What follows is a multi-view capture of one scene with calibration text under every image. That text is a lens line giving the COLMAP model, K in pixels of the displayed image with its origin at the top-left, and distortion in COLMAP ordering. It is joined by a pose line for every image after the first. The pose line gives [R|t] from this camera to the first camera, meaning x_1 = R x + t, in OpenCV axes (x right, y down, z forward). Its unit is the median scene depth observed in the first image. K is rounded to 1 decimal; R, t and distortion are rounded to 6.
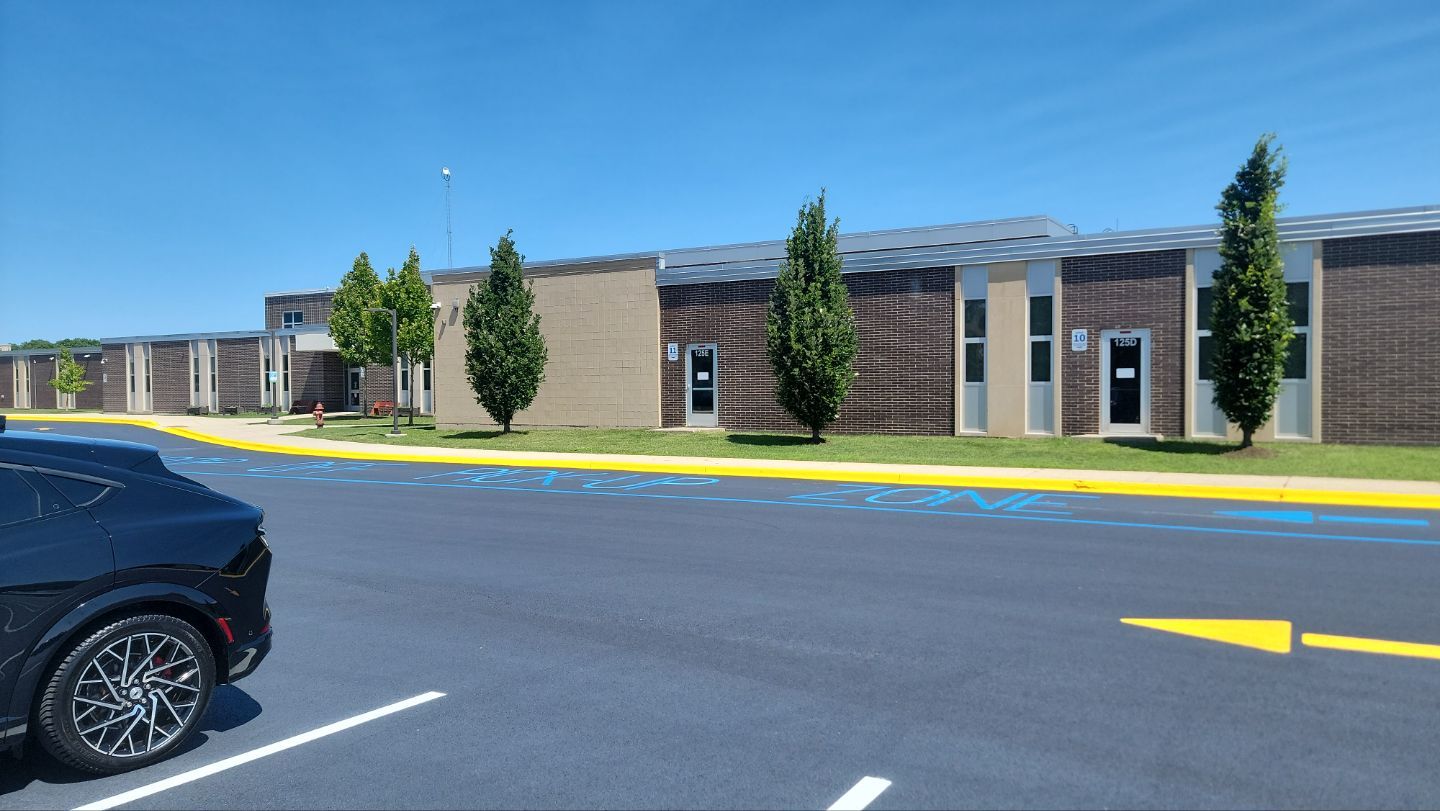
lens RADIAL K [[1013.5, 0, 752.5], [0, 1013.5, 397.9], [0, 0, 1]] dist [0.029436, -0.009991]
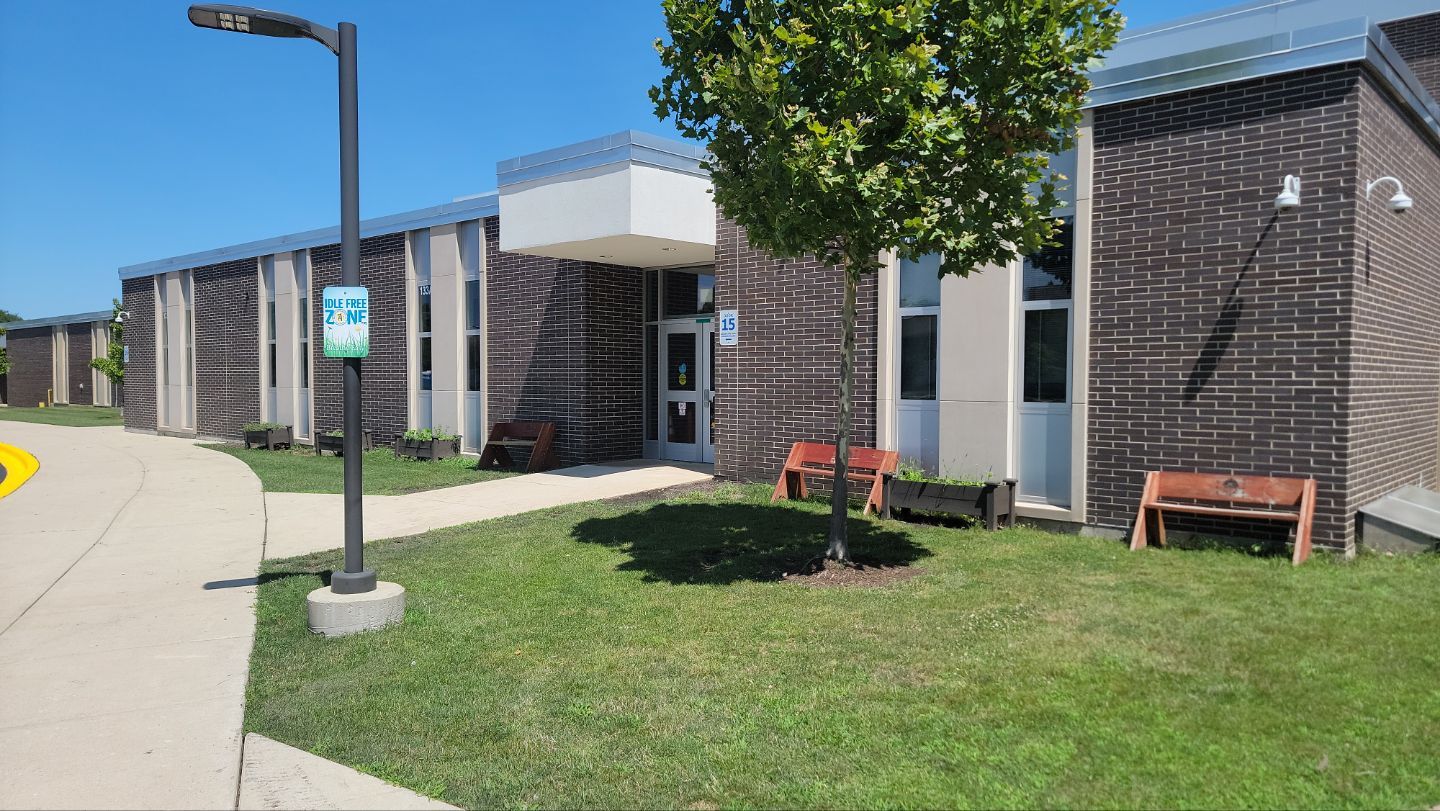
lens RADIAL K [[1010.9, 0, 724.7], [0, 1010.9, 411.6], [0, 0, 1]] dist [0.010436, 0.001477]
pose [[0.976599, 0.019928, -0.214144, -0.045867], [-0.015603, 0.999639, 0.021867, -0.001256], [0.214503, -0.018013, 0.976557, 0.103909]]
